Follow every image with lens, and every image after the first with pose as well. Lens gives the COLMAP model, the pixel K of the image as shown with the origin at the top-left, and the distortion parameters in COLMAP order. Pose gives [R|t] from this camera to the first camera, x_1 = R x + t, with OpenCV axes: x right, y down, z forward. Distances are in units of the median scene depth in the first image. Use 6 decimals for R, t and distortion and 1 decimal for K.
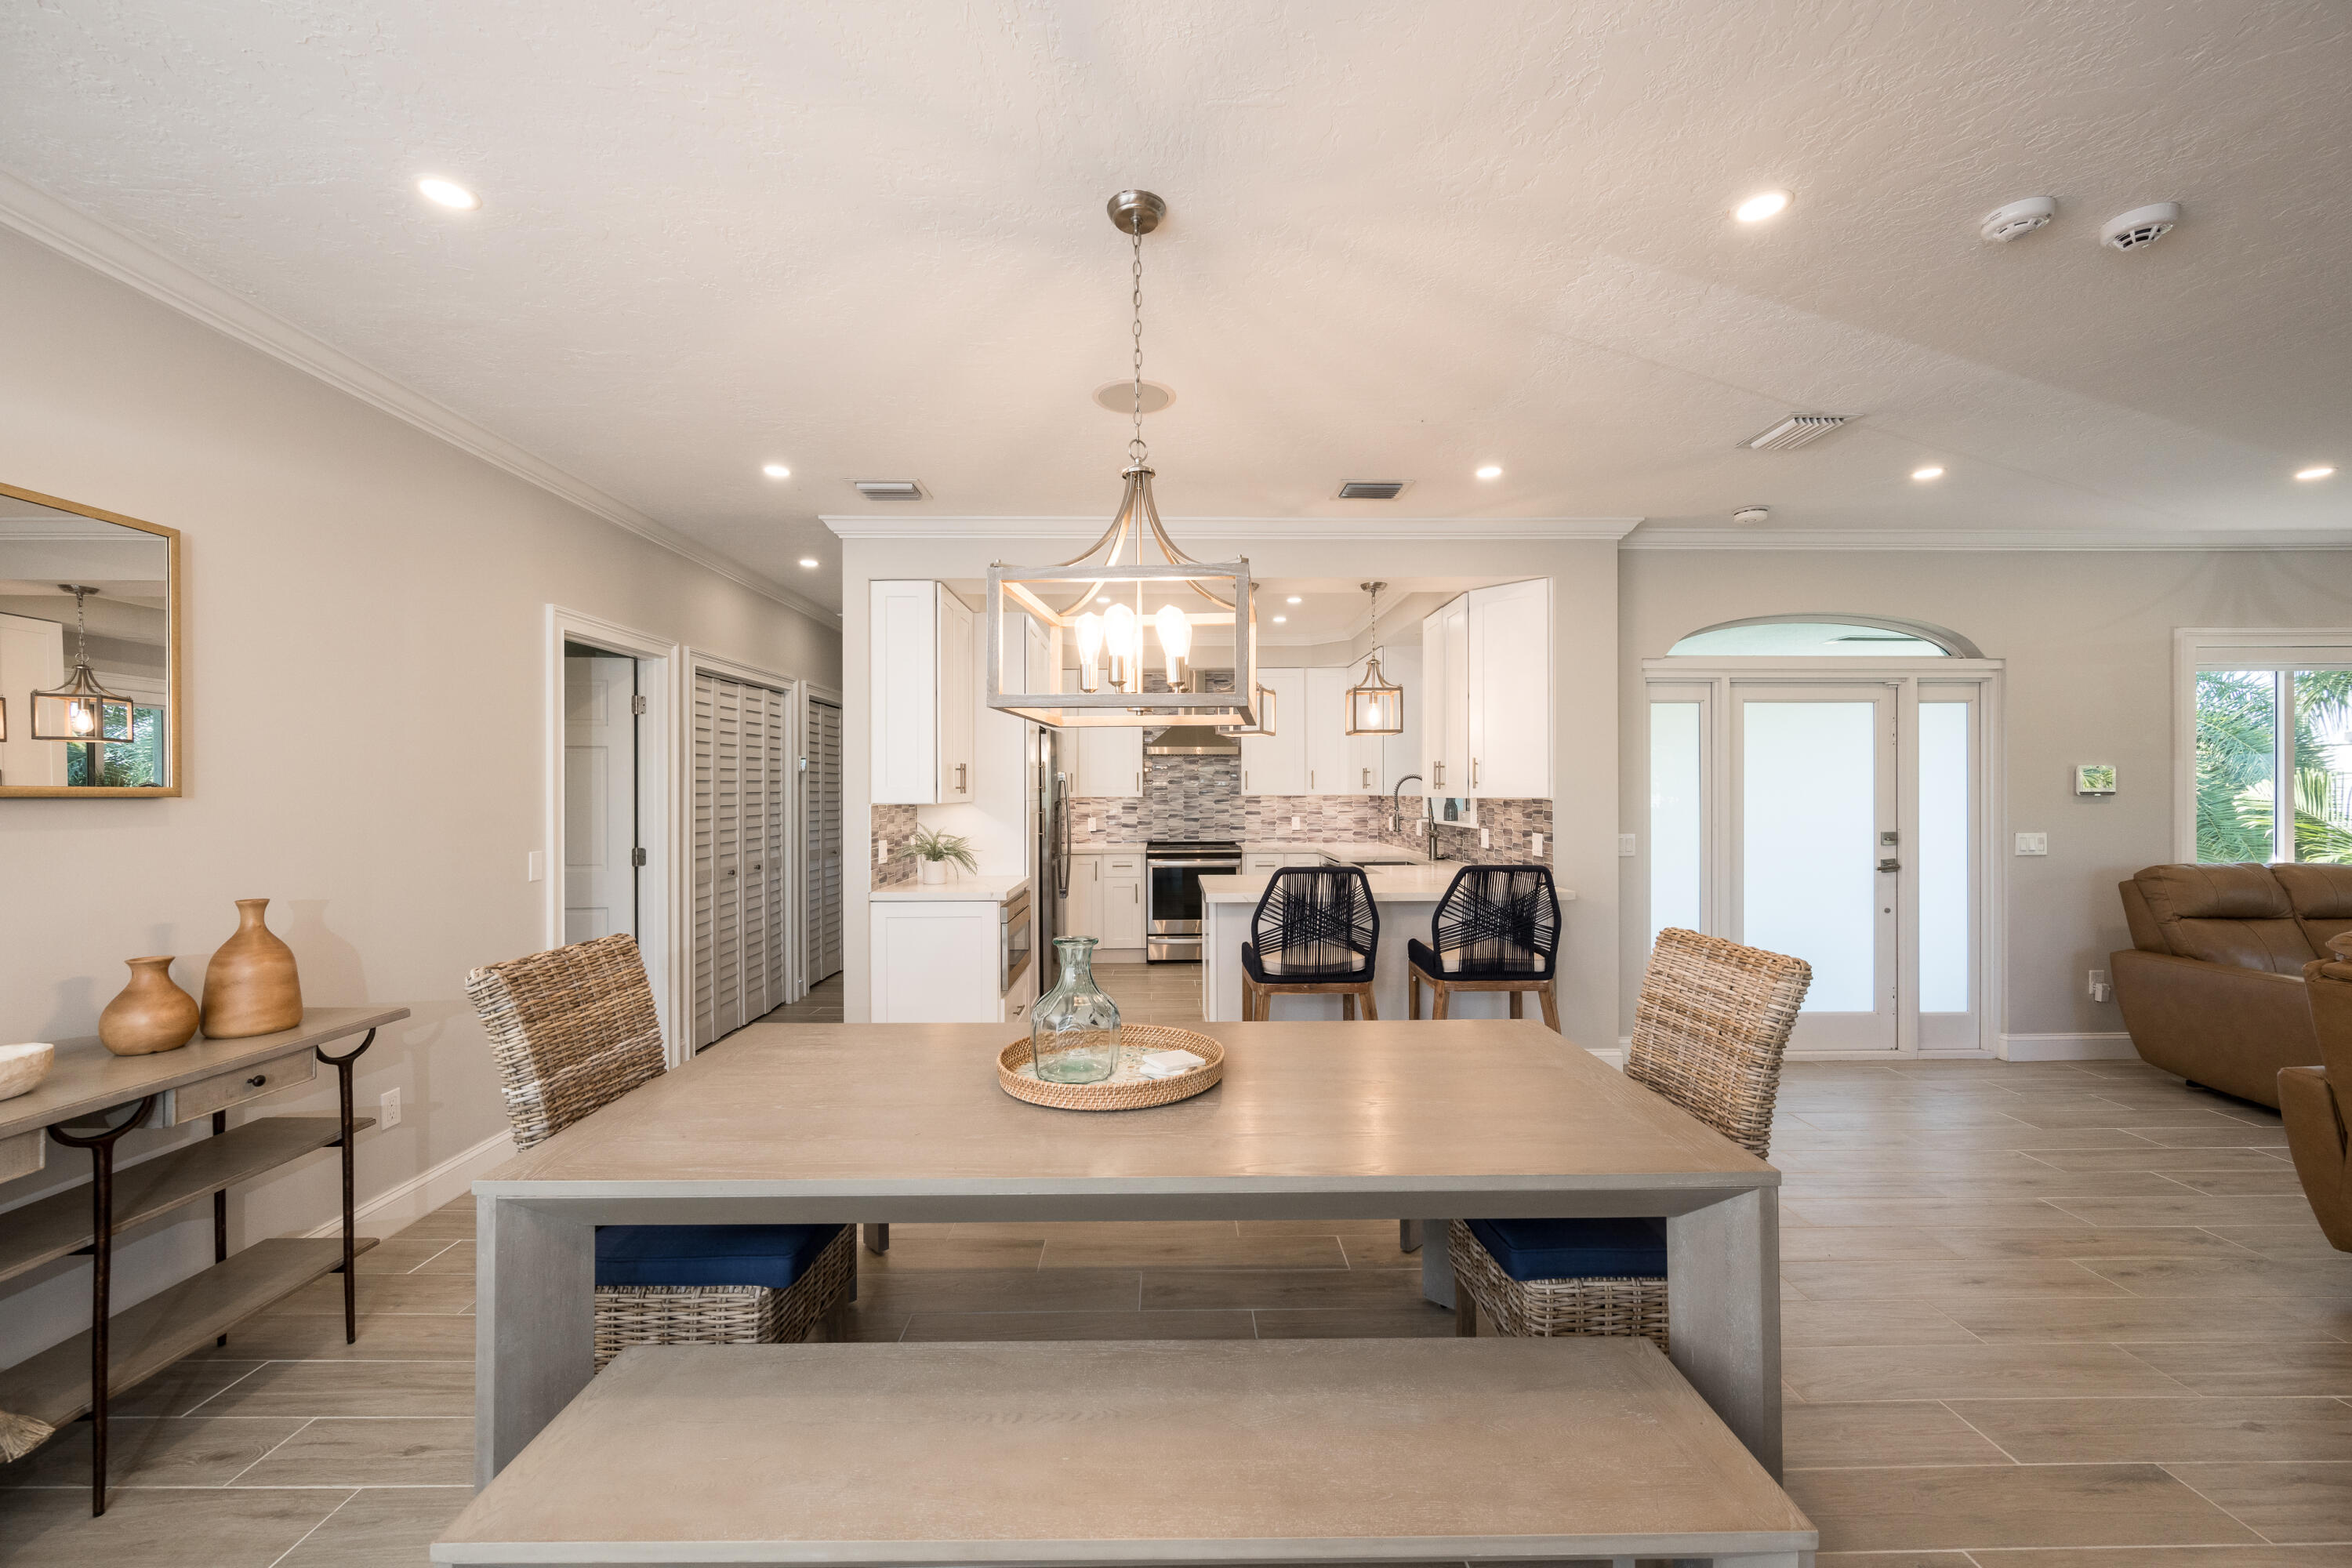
lens RADIAL K [[923.8, 0, 1179.0], [0, 923.8, 788.9], [0, 0, 1]] dist [-0.000371, 0.000093]
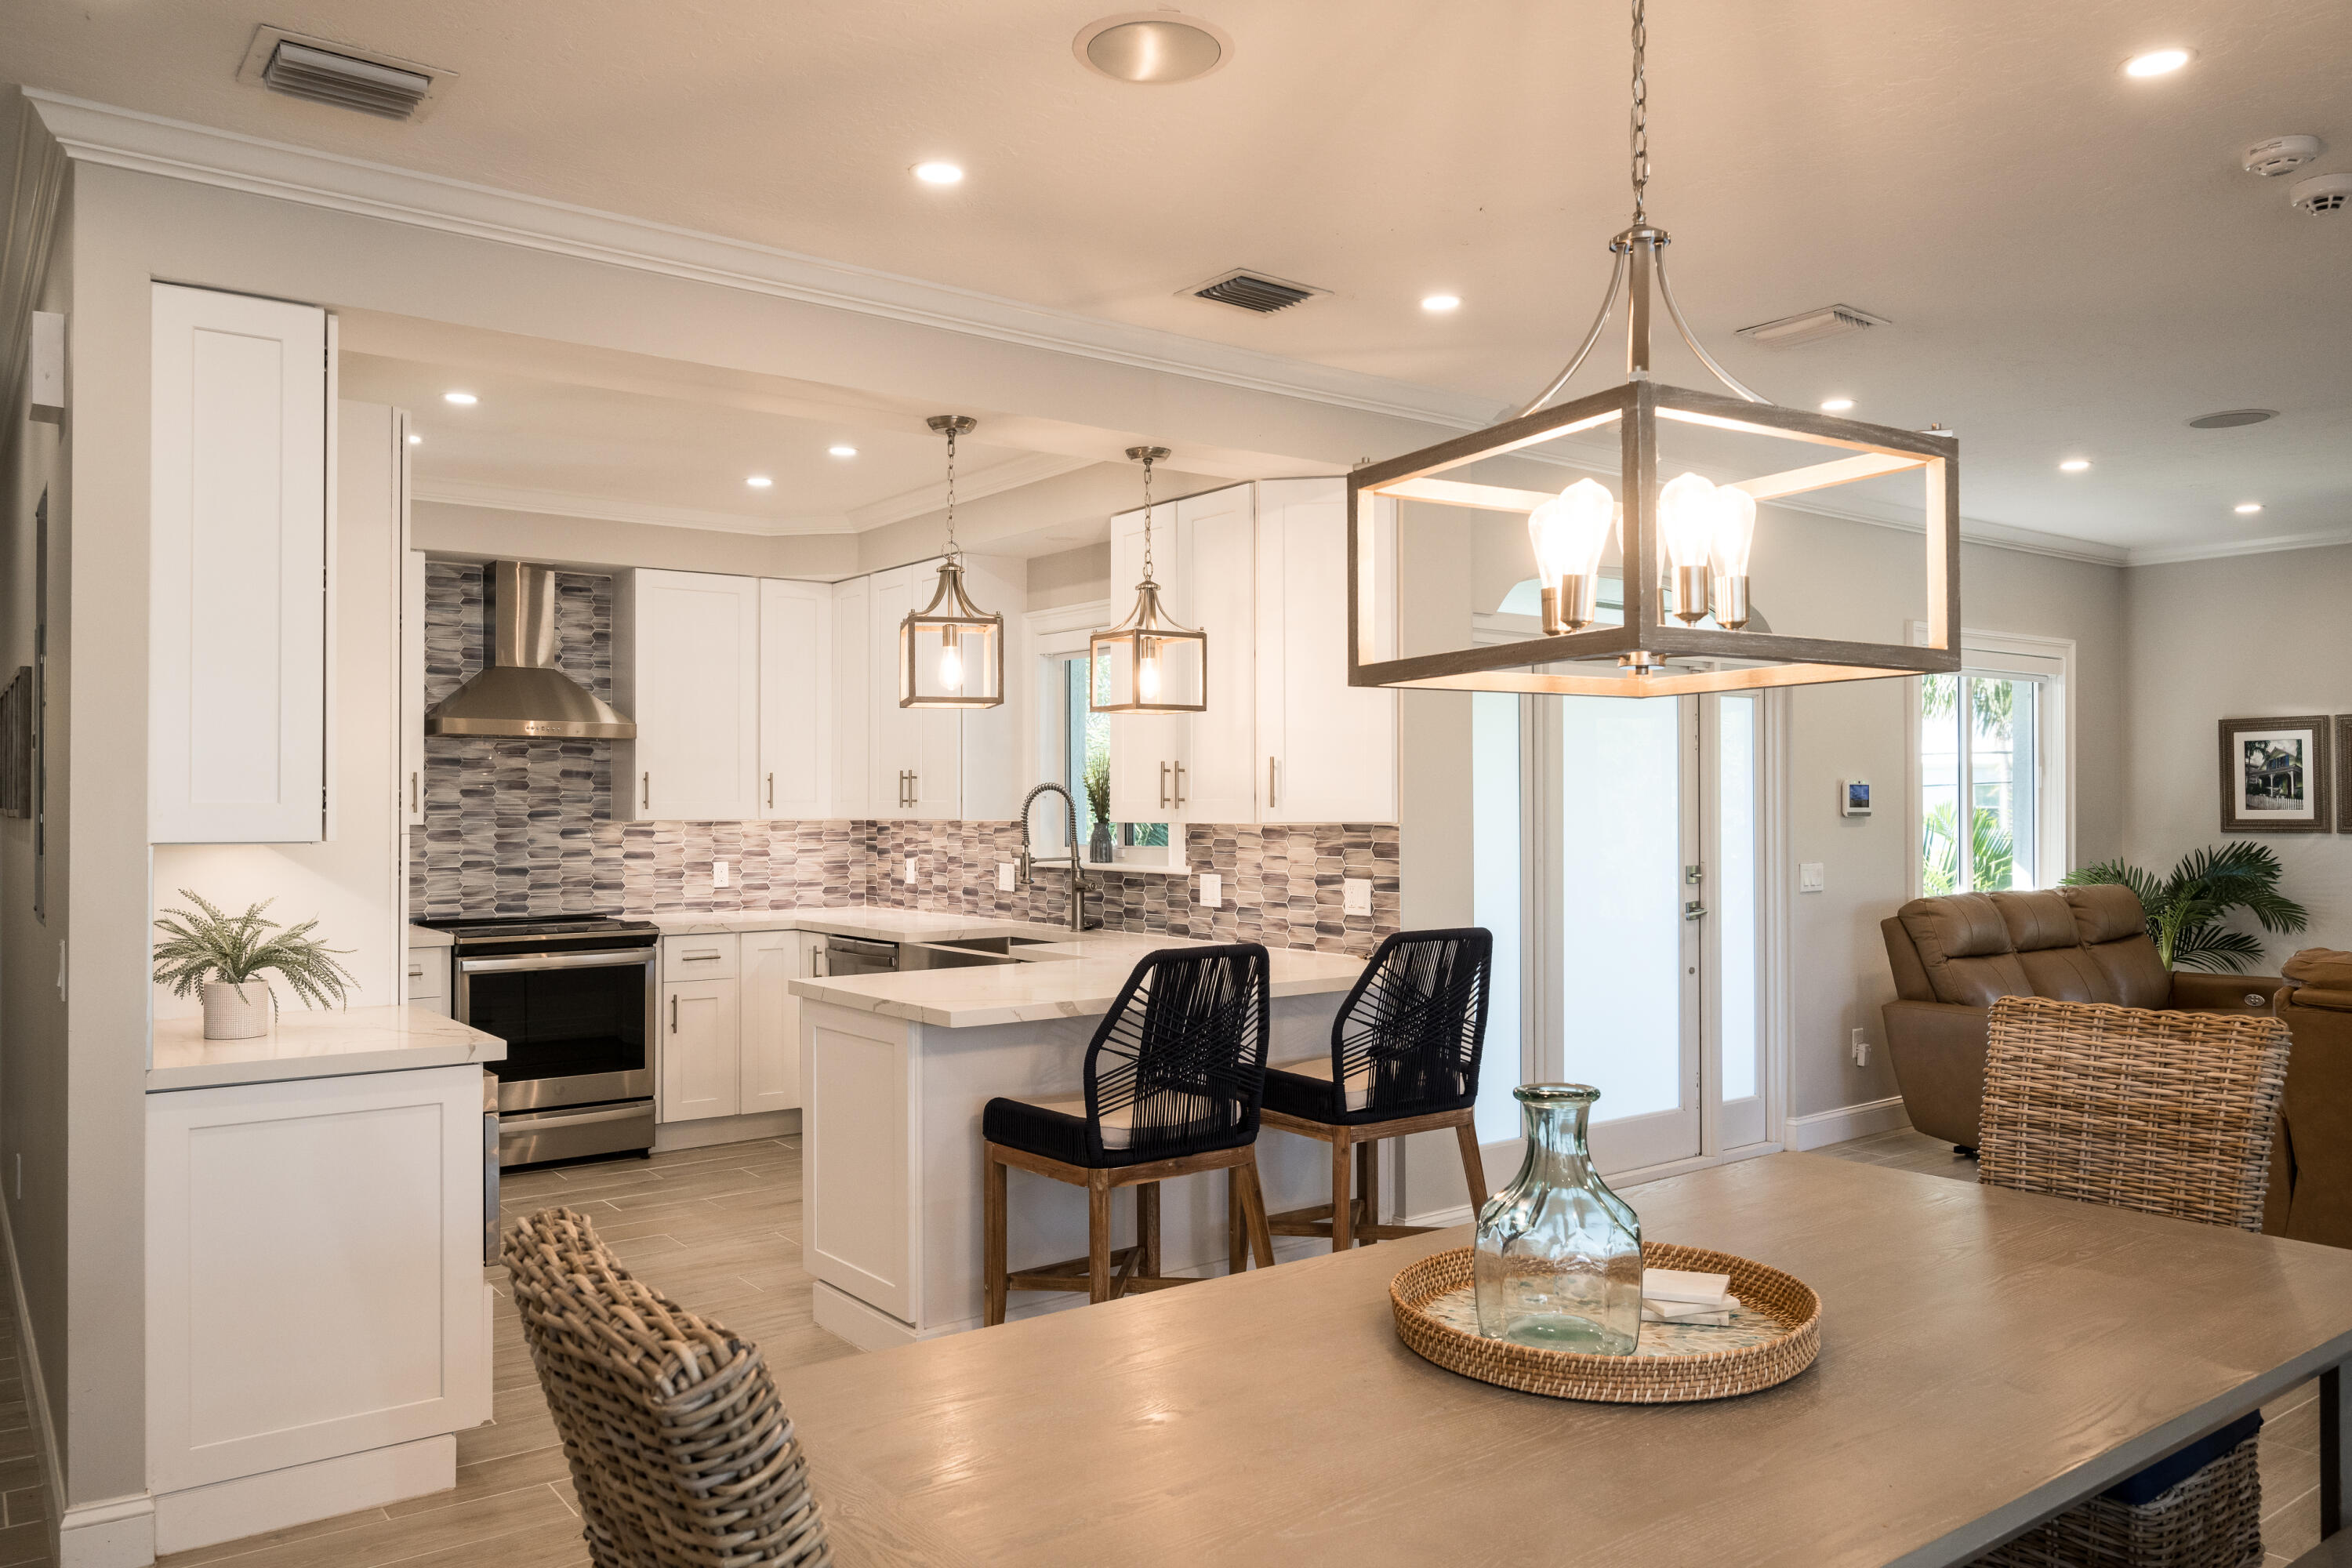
lens RADIAL K [[1666.2, 0, 1184.9], [0, 1666.2, 785.7], [0, 0, 1]] dist [-0.006320, 0.003814]
pose [[0.806326, 0.008875, 0.591404, -0.359994], [-0.000458, 0.999896, -0.014381, 0.001179], [-0.591471, 0.011325, 0.806247, 0.149930]]
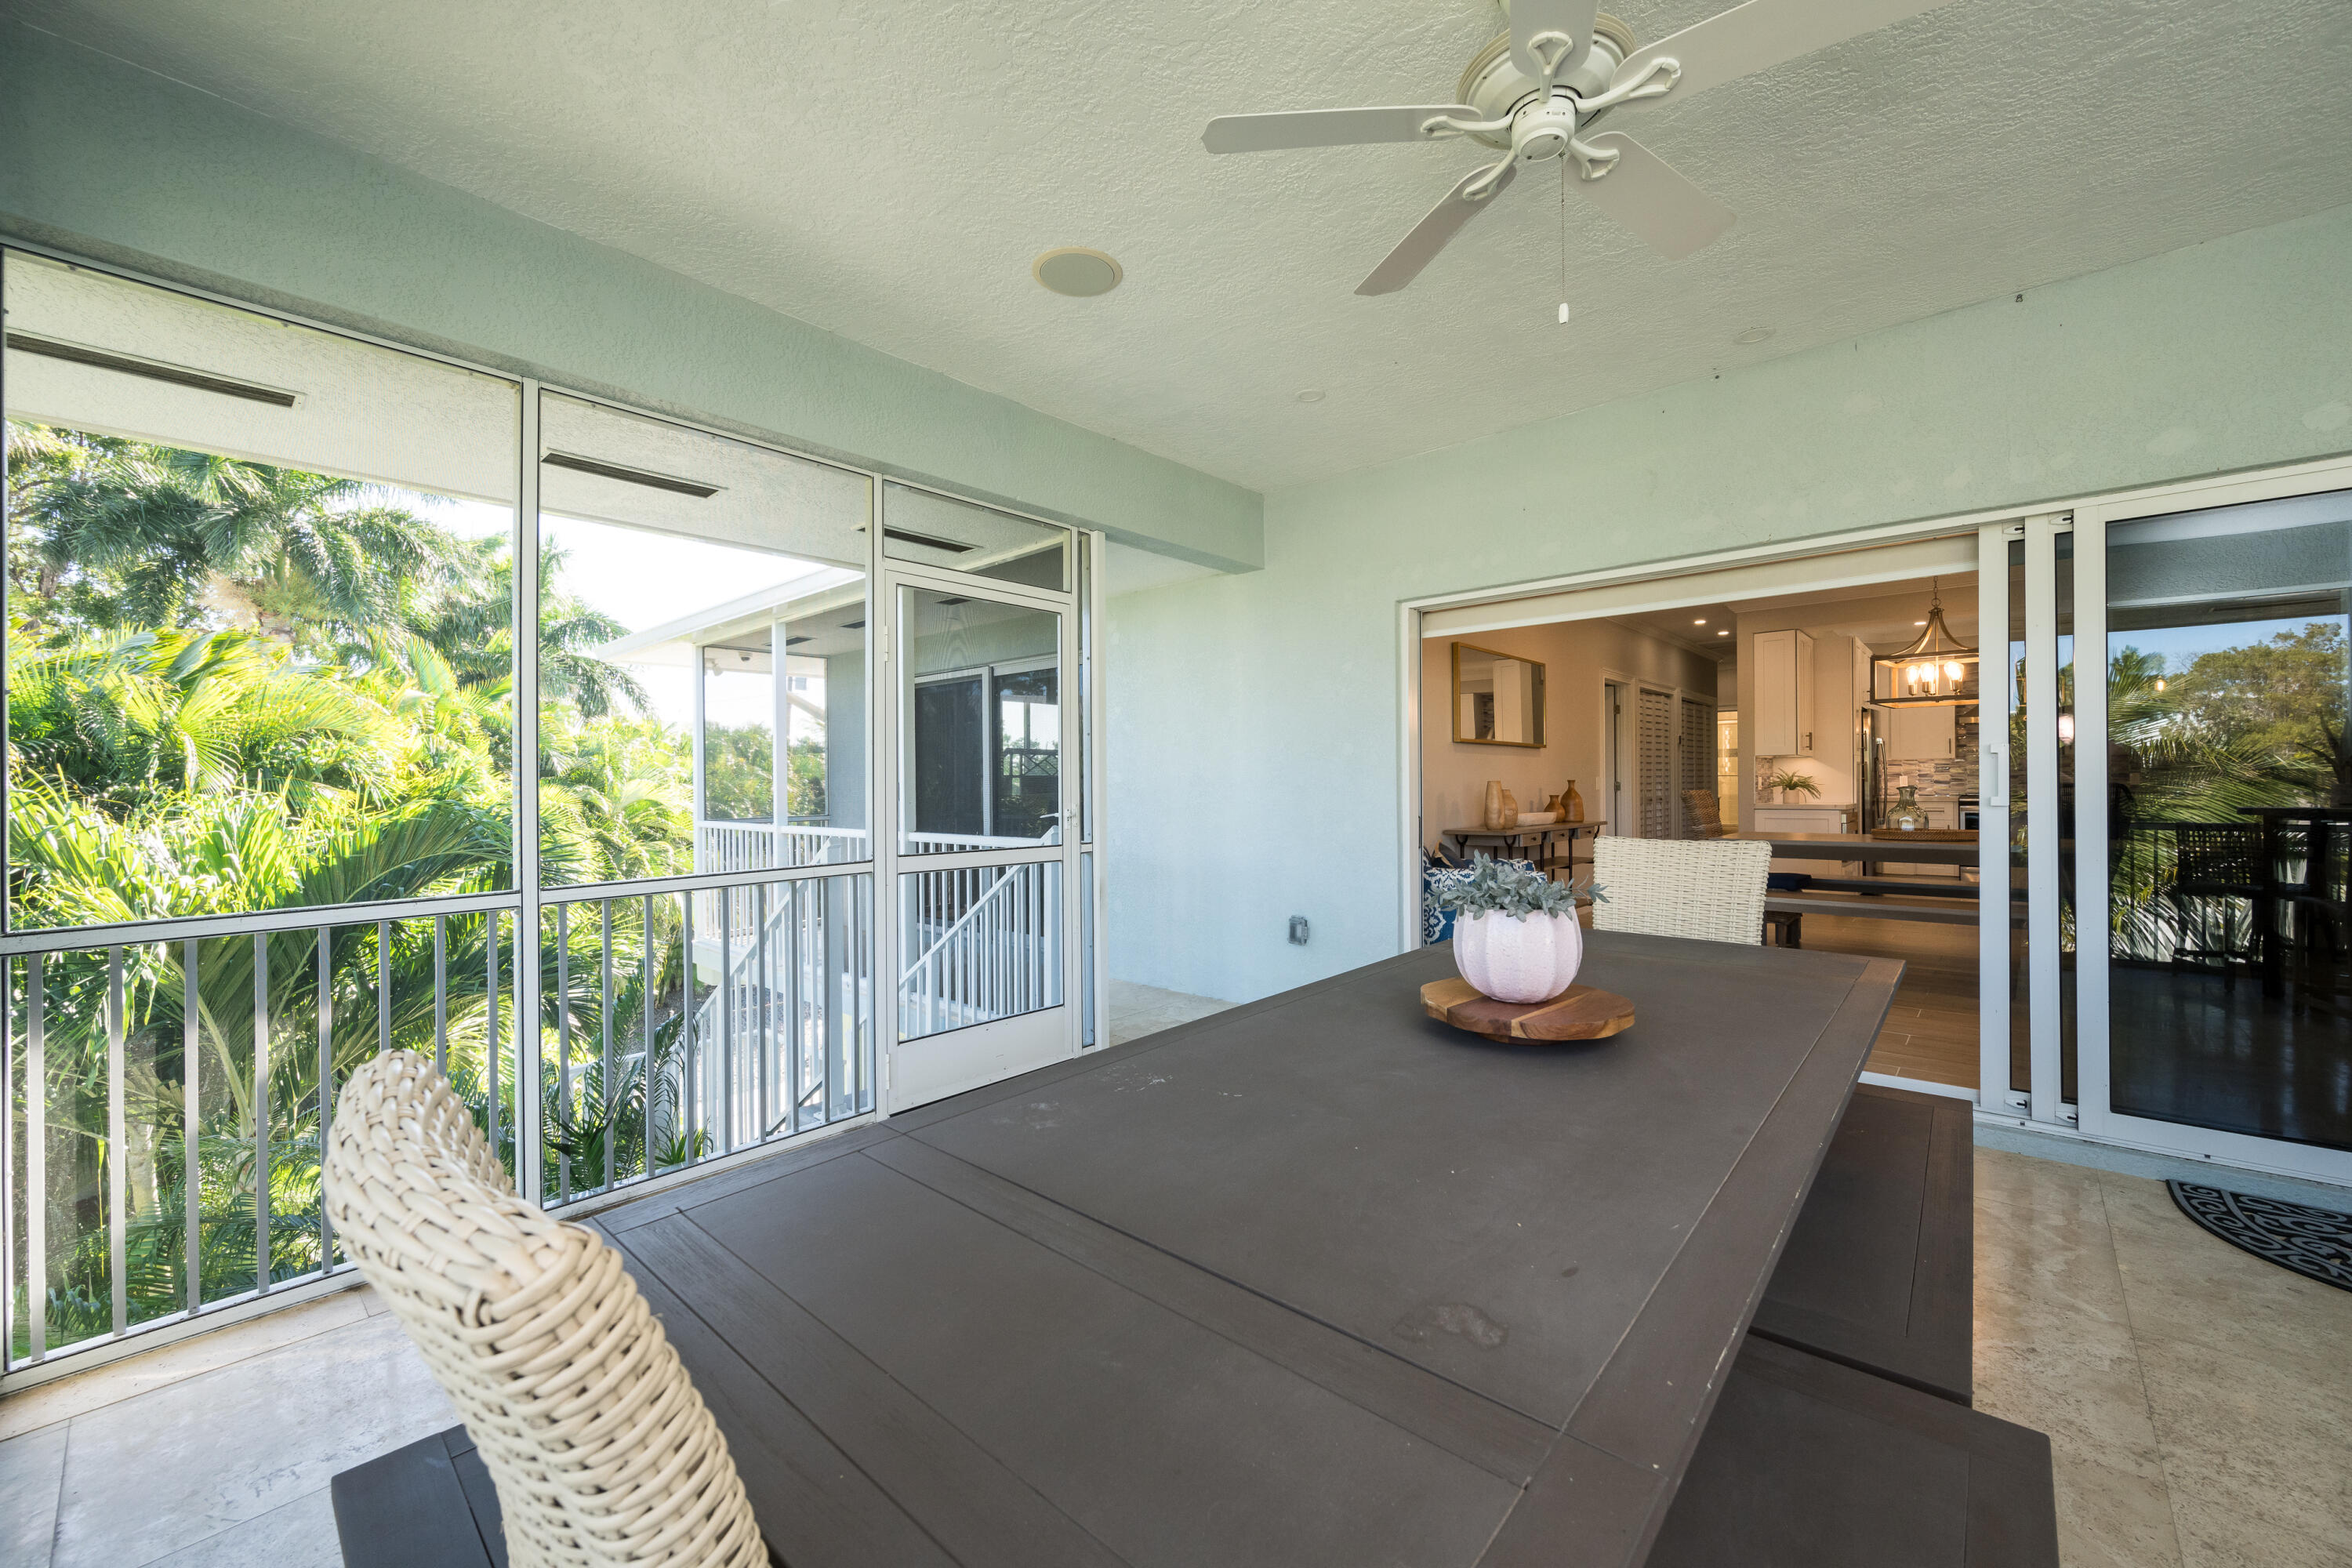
lens RADIAL K [[923.8, 0, 1173.8], [0, 923.8, 784.2], [0, 0, 1]] dist [-0.000371, 0.000093]
pose [[0.728124, -0.004161, -0.685432, 0.075425], [0.007908, 0.999966, 0.002331, 0.052591], [0.685399, -0.007117, 0.728133, -1.020456]]
